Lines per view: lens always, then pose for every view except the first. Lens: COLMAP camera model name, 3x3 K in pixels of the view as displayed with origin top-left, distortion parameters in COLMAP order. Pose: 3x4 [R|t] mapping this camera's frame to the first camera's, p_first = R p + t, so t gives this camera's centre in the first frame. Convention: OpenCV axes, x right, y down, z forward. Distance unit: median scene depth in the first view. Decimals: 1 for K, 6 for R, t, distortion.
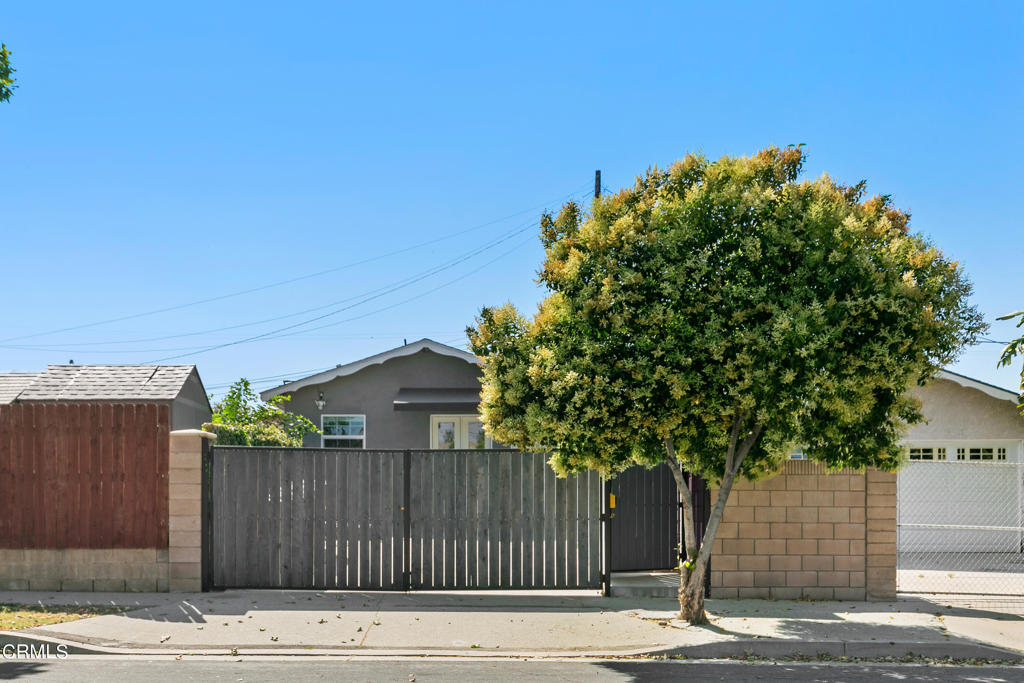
lens RADIAL K [[1031.6, 0, 512.0], [0, 1031.6, 341.5], [0, 0, 1]] dist [0.006036, -0.005051]
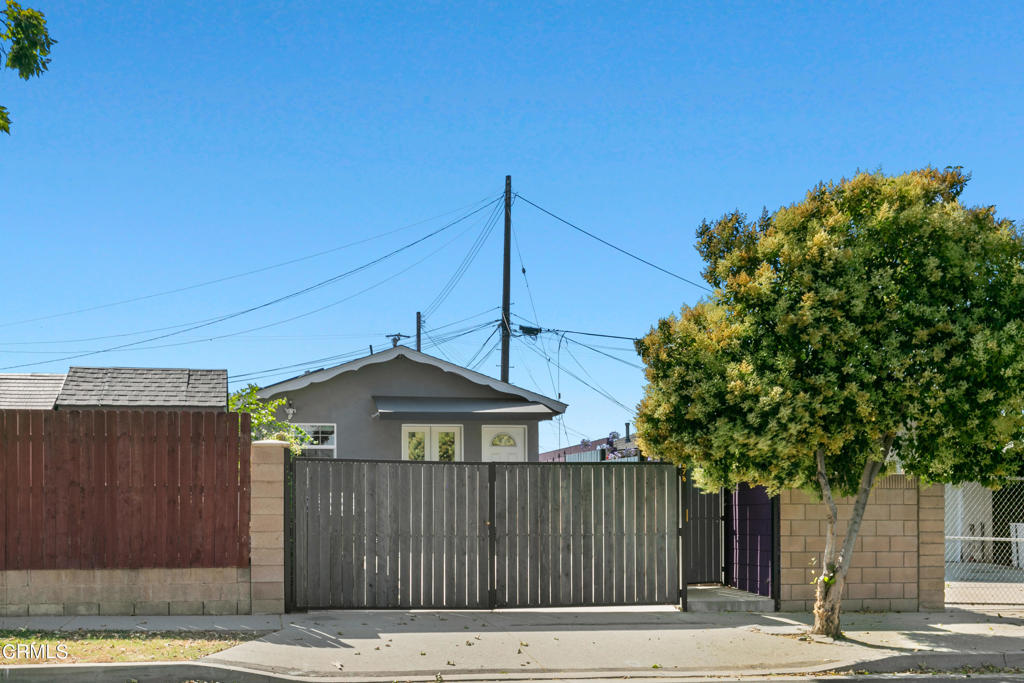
lens RADIAL K [[1054.2, 0, 512.0], [0, 1054.2, 341.5], [0, 0, 1]] dist [0.001493, 0.008851]
pose [[0.988854, 0.022472, 0.147185, -0.244267], [-0.021593, 0.999738, -0.007566, -0.000992], [-0.147317, 0.004303, 0.989080, 0.023730]]
